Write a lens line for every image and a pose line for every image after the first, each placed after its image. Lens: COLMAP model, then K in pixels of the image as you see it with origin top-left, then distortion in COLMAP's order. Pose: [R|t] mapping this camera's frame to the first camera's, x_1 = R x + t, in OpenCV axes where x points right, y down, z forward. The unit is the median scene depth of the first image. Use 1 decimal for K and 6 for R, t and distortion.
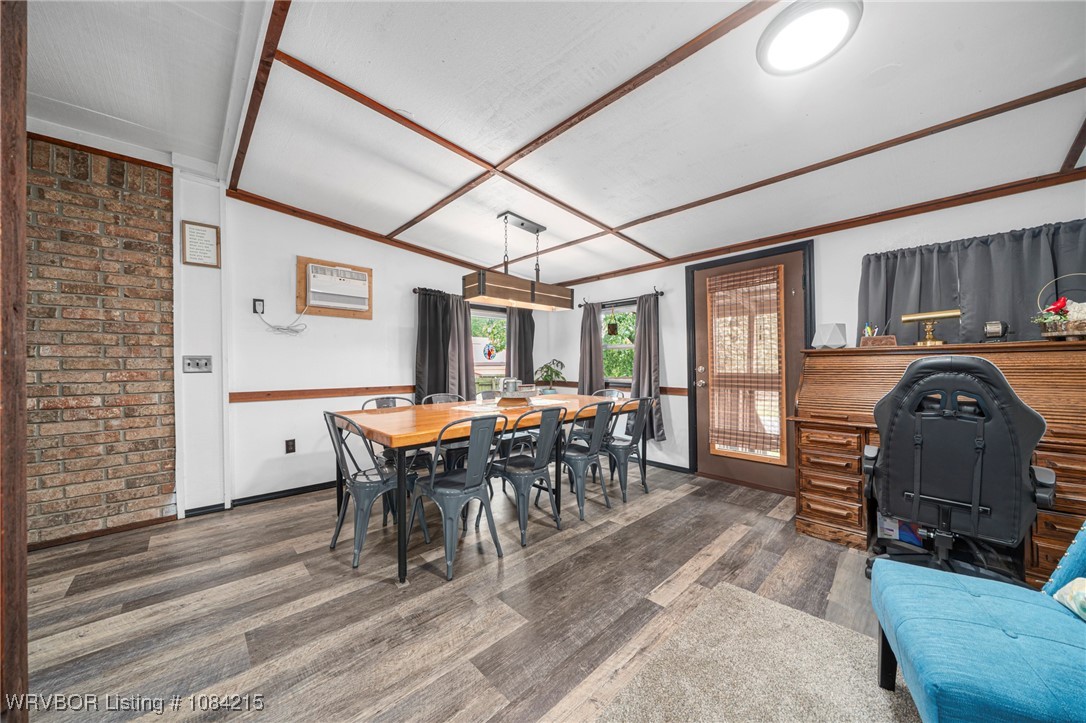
lens RADIAL K [[374.3, 0, 541.6], [0, 374.3, 365.7], [0, 0, 1]] dist [-0.007484, -0.000342]
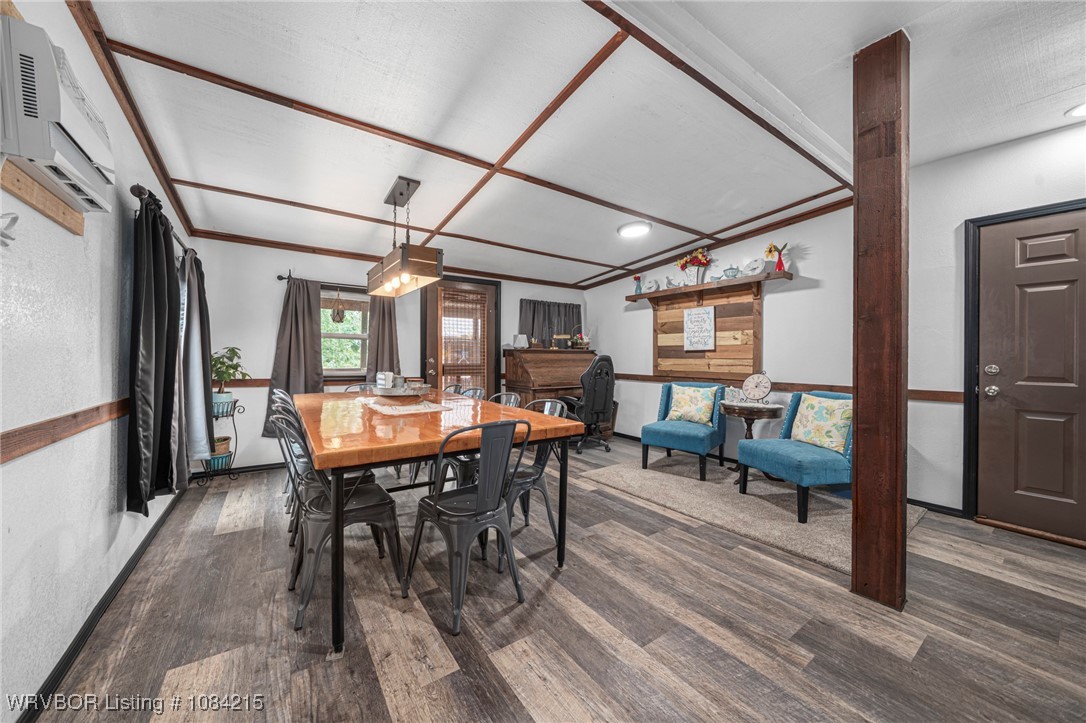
lens RADIAL K [[374.3, 0, 546.3], [0, 374.3, 357.9], [0, 0, 1]] dist [-0.007484, -0.000342]
pose [[0.154842, 0.000964, 0.987939, -1.124301], [-0.007123, 0.999975, 0.000141, -0.002475], [-0.987914, -0.007059, 0.154845, 0.700936]]
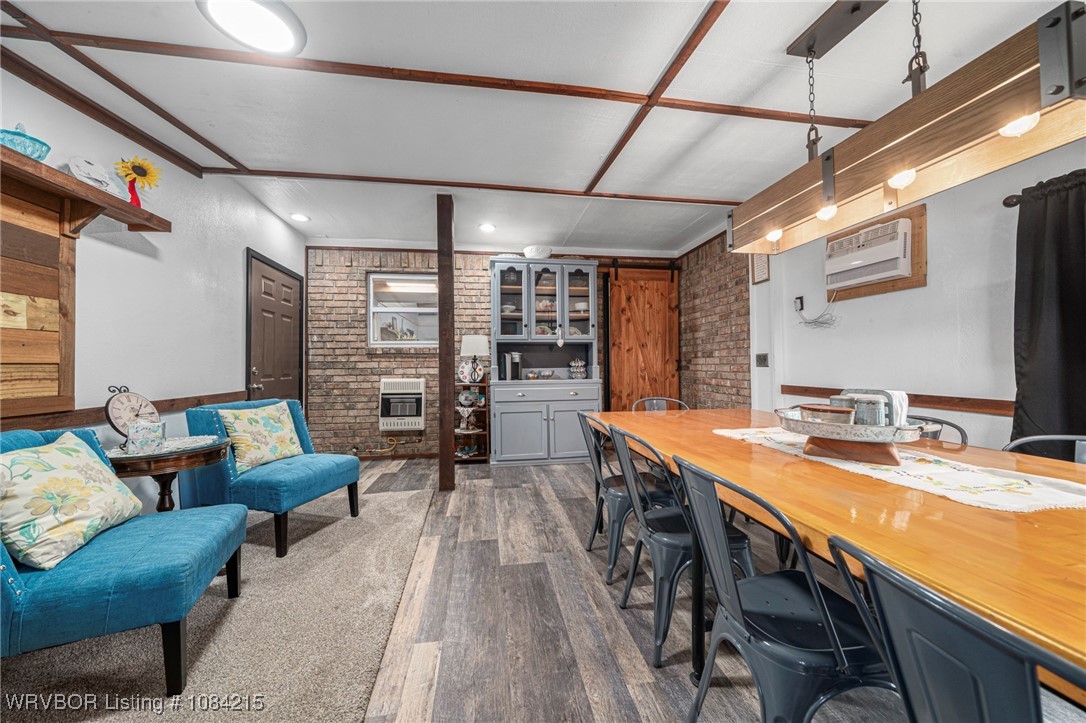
lens RADIAL K [[374.3, 0, 537.9], [0, 374.3, 362.0], [0, 0, 1]] dist [-0.007484, -0.000342]
pose [[-0.587130, 0.001709, -0.809491, 0.619712], [0.006726, 0.999974, -0.002767, 0.001178], [0.809464, -0.007070, -0.587126, 1.255740]]
